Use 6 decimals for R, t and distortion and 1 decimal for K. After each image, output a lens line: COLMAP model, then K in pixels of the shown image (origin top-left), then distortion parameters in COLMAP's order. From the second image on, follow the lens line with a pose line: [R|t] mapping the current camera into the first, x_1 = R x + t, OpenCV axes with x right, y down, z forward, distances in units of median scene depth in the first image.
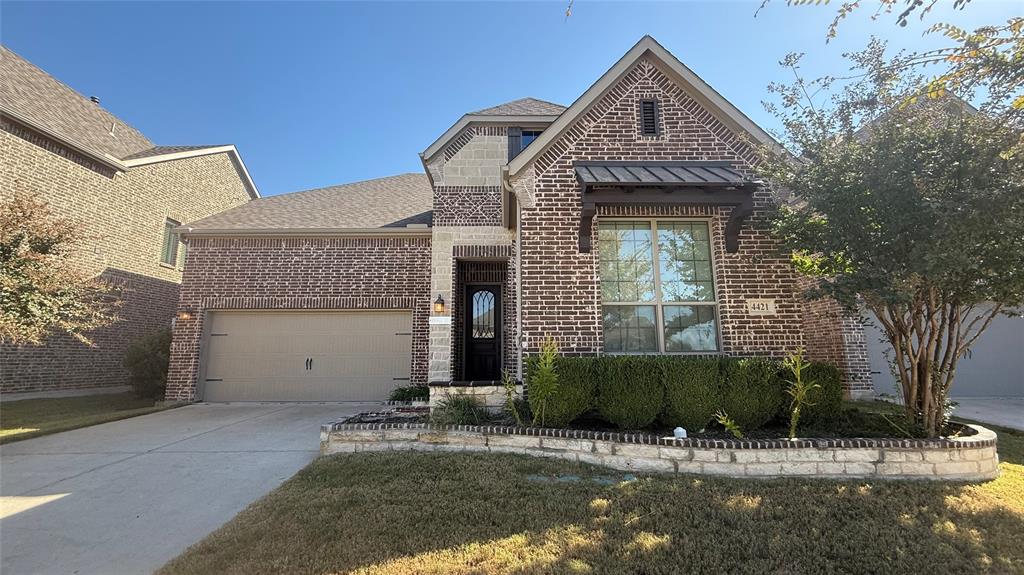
lens RADIAL K [[408.9, 0, 508.5], [0, 408.9, 287.4], [0, 0, 1]] dist [0.001142, -0.000586]
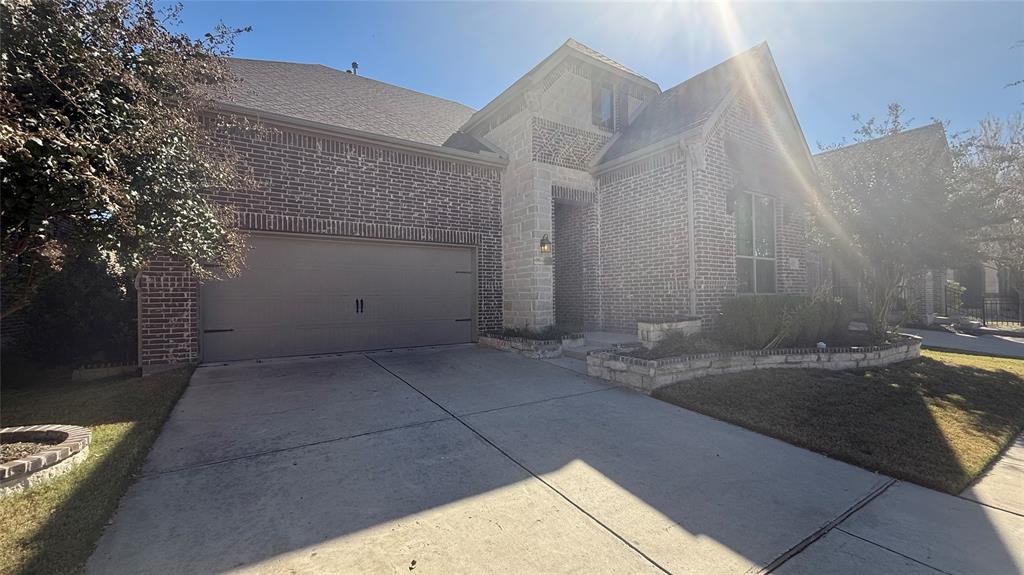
lens RADIAL K [[408.9, 0, 515.7], [0, 408.9, 287.1], [0, 0, 1]] dist [0.001142, -0.000586]
pose [[0.846539, 0.009721, 0.532237, -1.020969], [-0.087601, 0.988746, 0.121273, 0.040361], [-0.525069, -0.149287, 0.837864, 0.261935]]
